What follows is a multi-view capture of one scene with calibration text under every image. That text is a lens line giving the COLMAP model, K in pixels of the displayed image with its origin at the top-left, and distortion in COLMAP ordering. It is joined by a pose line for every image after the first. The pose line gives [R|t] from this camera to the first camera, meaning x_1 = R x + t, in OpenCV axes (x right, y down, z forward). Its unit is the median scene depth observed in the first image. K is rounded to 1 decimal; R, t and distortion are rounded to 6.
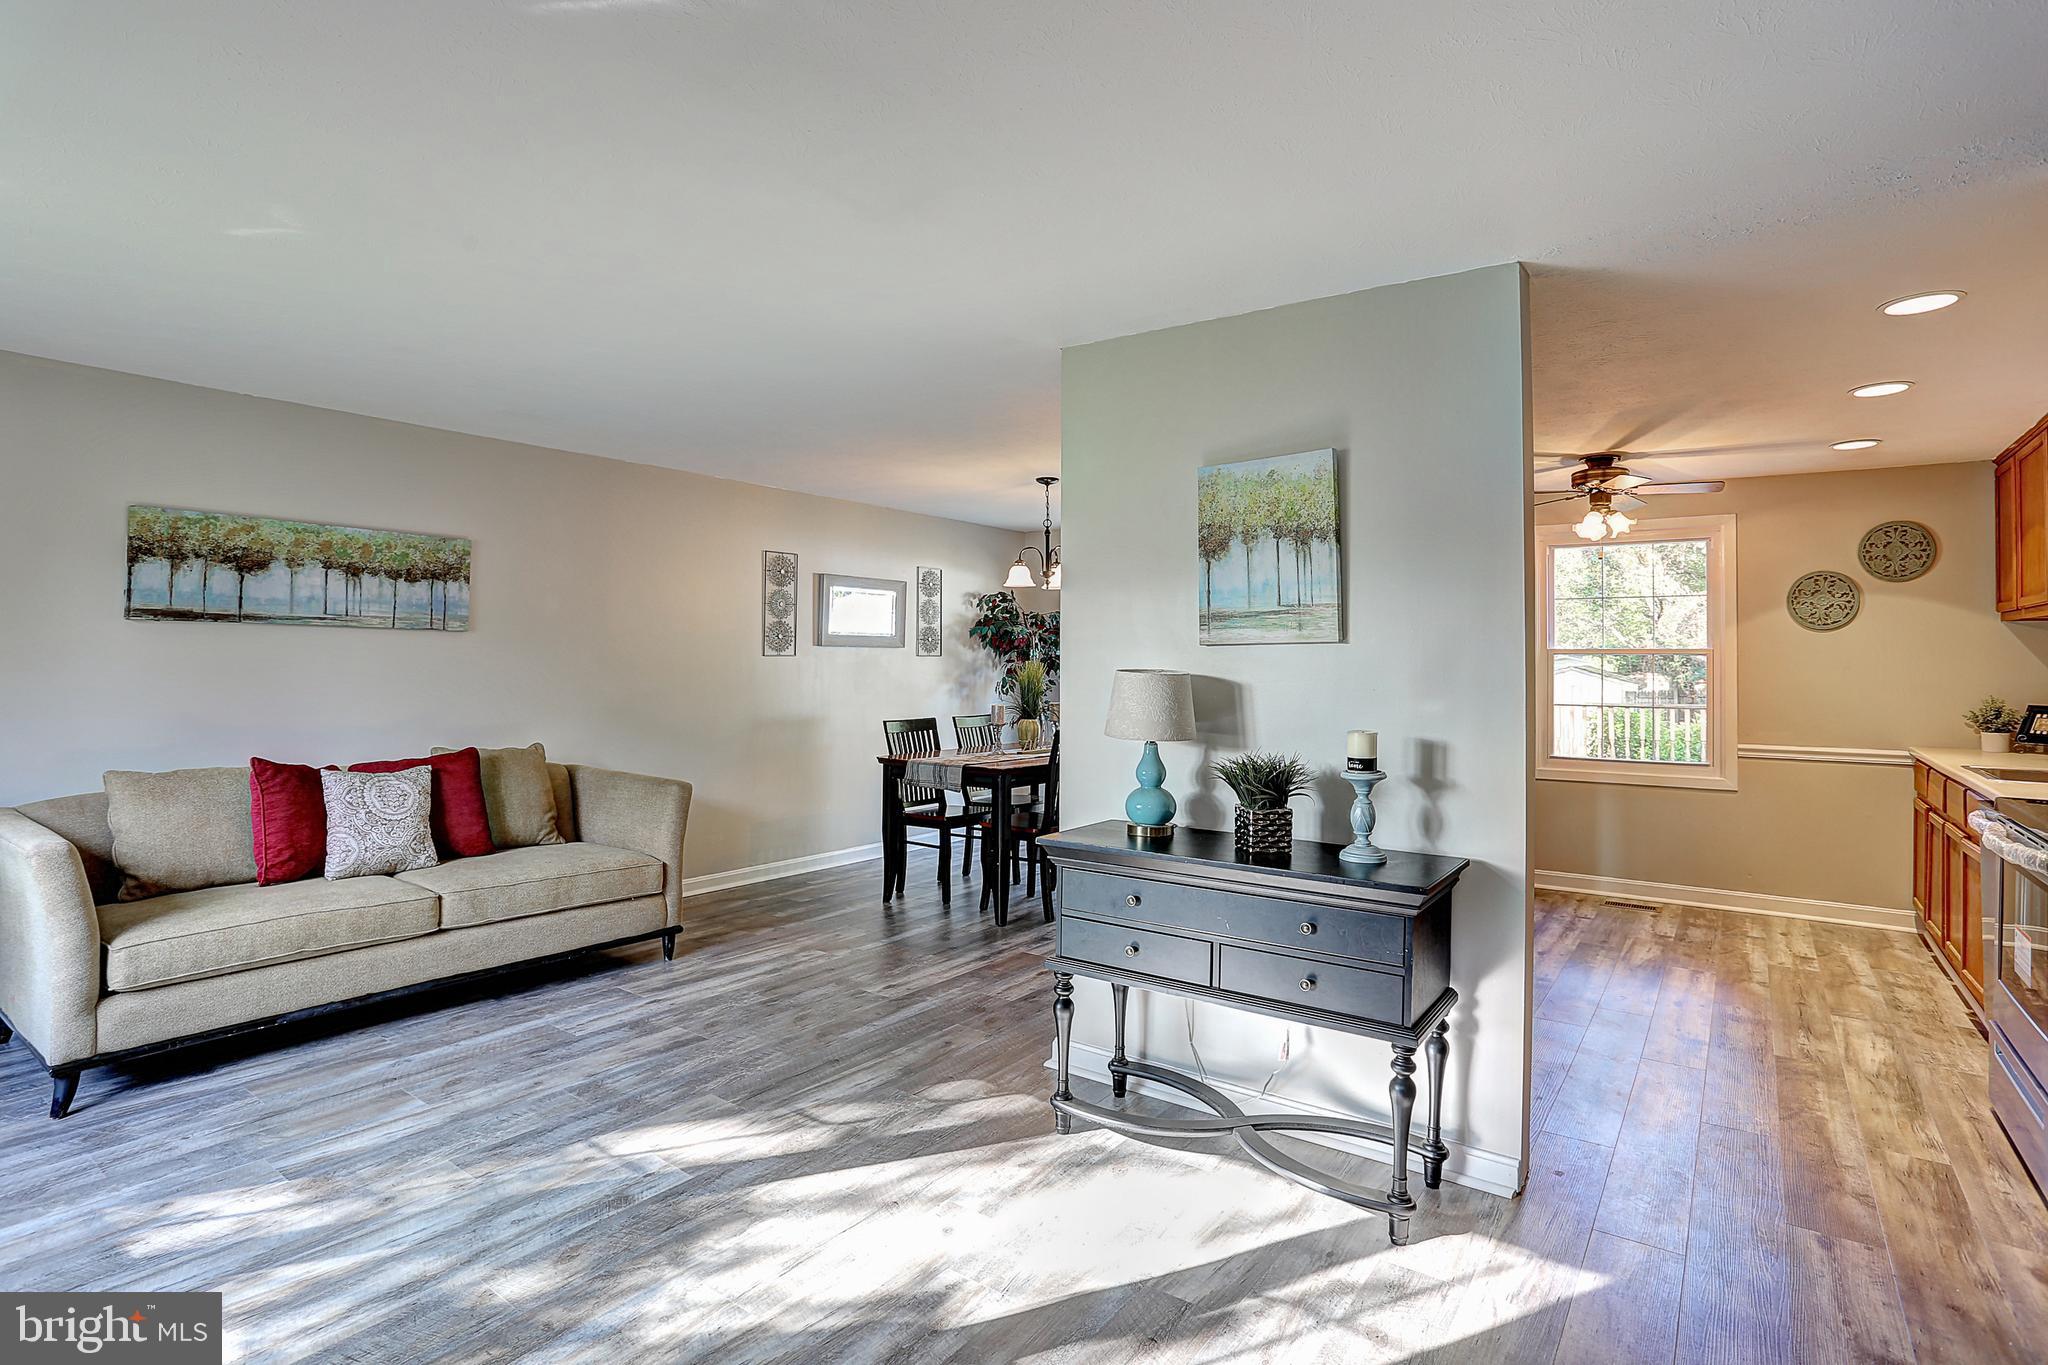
lens RADIAL K [[1019.5, 0, 1023.7], [0, 1019.5, 660.9], [0, 0, 1]] dist [-0.065959, 0.026486]
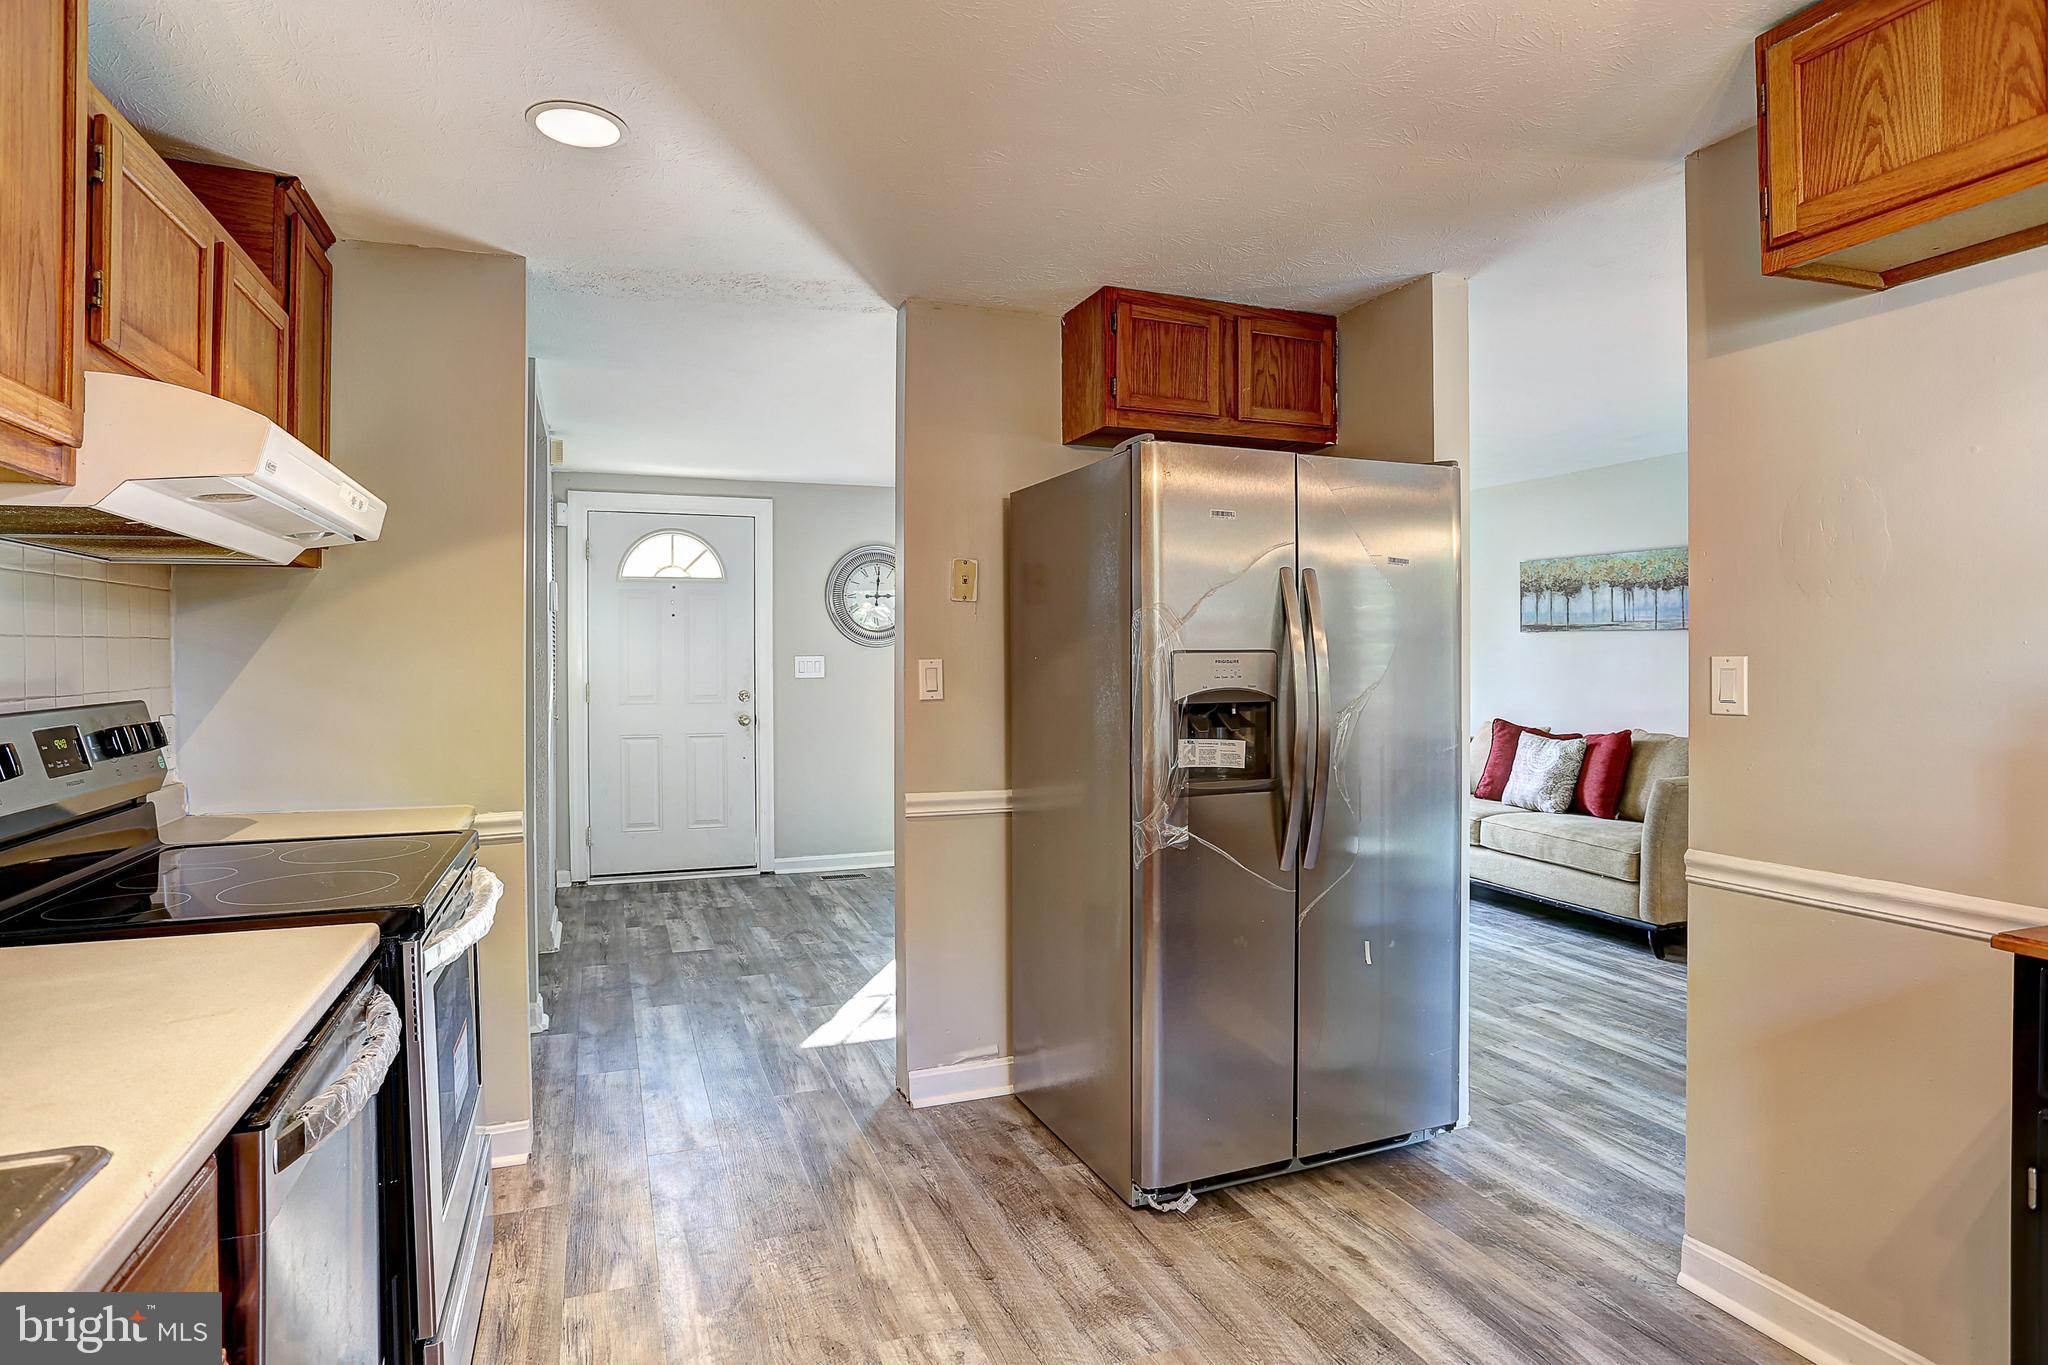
lens RADIAL K [[1096.0, 0, 1013.9], [0, 1096.0, 661.4], [0, 0, 1]] dist [-0.034424, 0.000696]
pose [[-0.546973, -0.005166, -0.837135, 0.818650], [-0.007186, 0.999973, -0.001475, 0.011962], [0.837120, 0.005209, -0.546995, 0.979202]]
